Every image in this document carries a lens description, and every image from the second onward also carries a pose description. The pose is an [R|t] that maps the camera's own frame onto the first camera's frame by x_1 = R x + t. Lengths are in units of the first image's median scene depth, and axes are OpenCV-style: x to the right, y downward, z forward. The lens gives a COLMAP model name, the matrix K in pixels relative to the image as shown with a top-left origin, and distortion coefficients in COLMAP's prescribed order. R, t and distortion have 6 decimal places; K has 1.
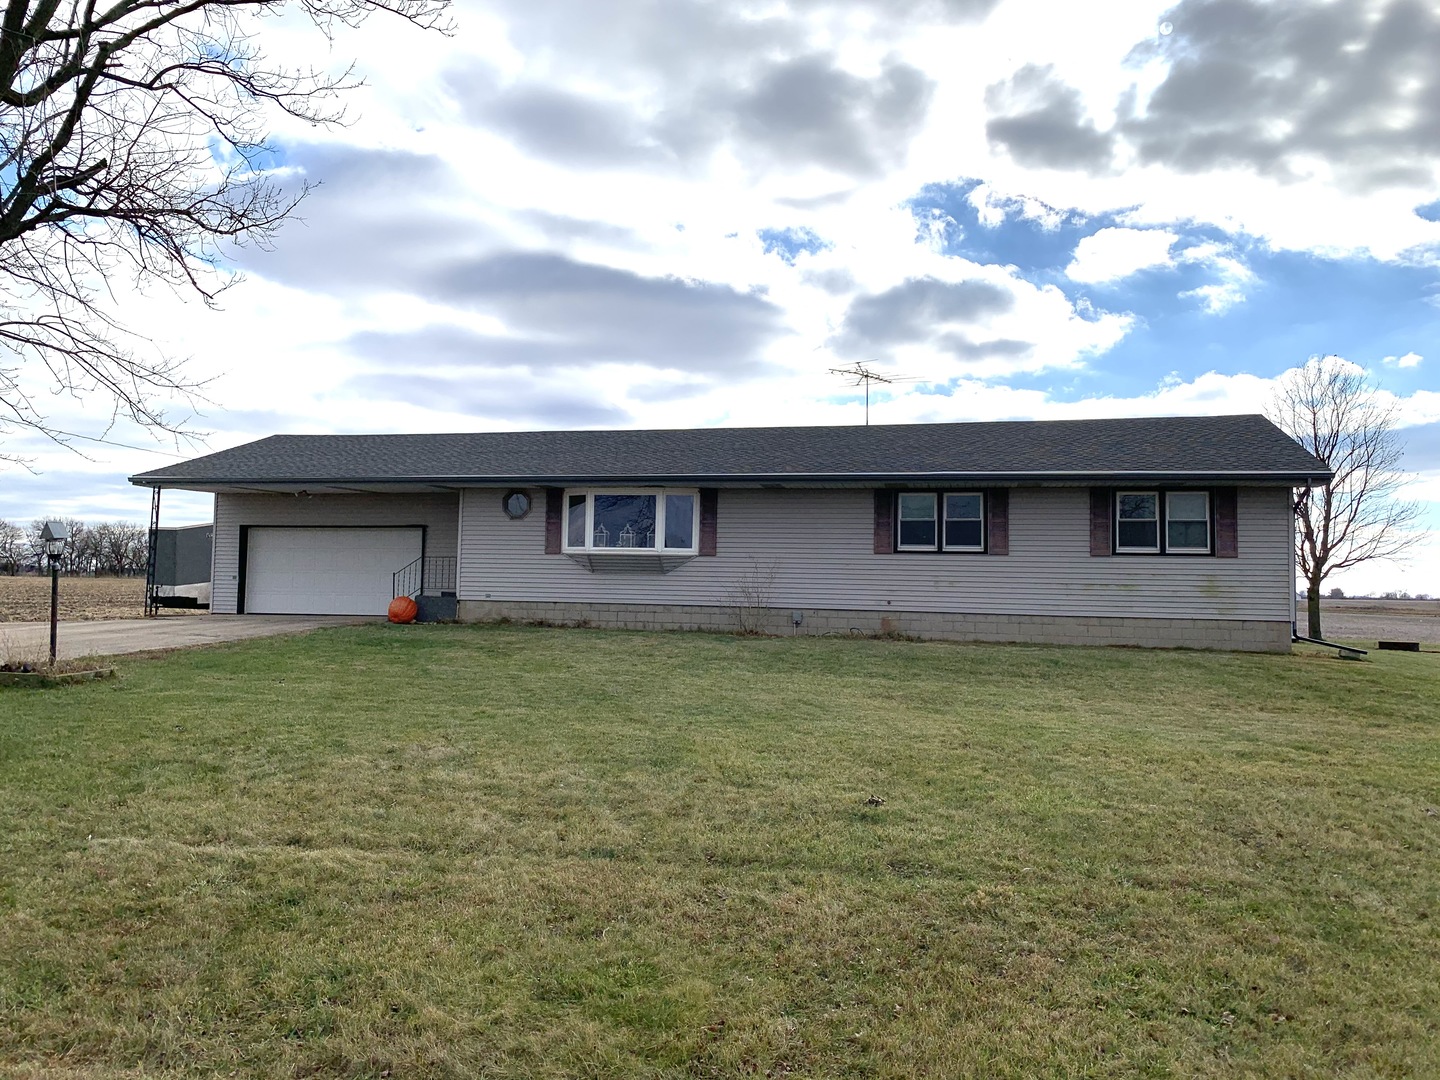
lens RADIAL K [[1055.9, 0, 721.8], [0, 1055.9, 517.0], [0, 0, 1]] dist [0.135327, -0.281040]
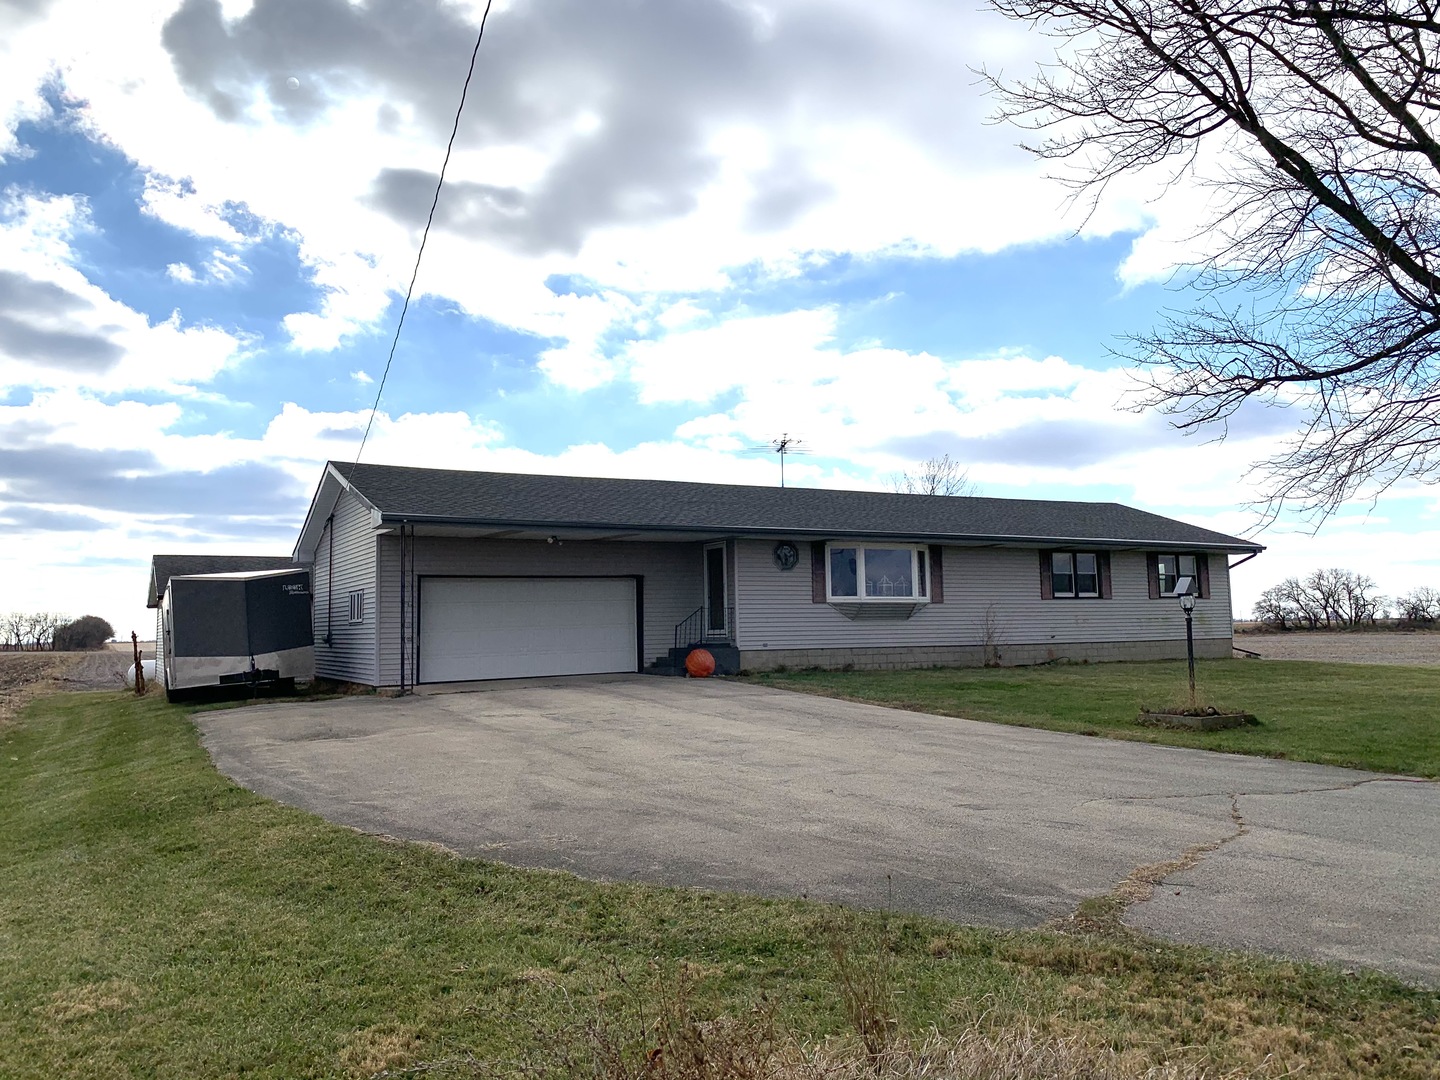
lens RADIAL K [[1098.3, 0, 720.0], [0, 1098.3, 540.0], [0, 0, 1]] dist [0.145791, -0.331624]
pose [[0.730298, 0.023894, 0.682711, -1.021438], [-0.009260, 0.999643, -0.025081, -0.000045], [-0.683066, 0.011994, 0.730258, 0.269922]]
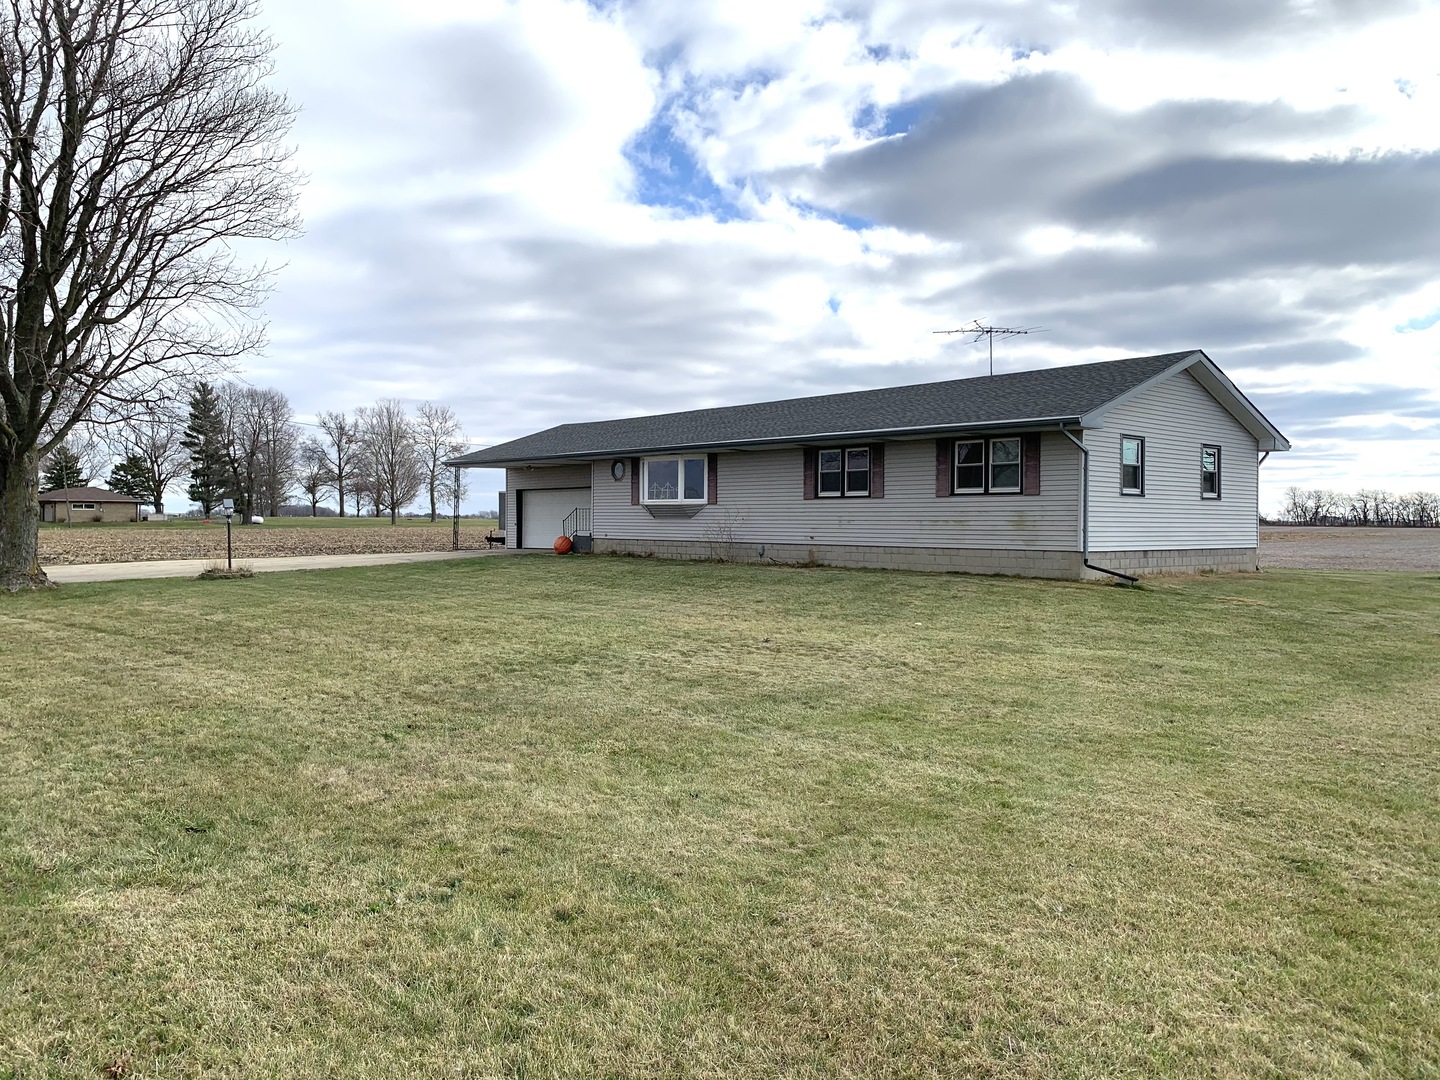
lens RADIAL K [[1098.3, 0, 720.0], [0, 1098.3, 540.0], [0, 0, 1]] dist [0.145791, -0.331624]
pose [[0.829833, -0.004873, -0.557990, 0.763216], [0.045113, 0.997275, 0.058381, 0.001432], [0.556185, -0.073619, 0.827792, -0.141629]]
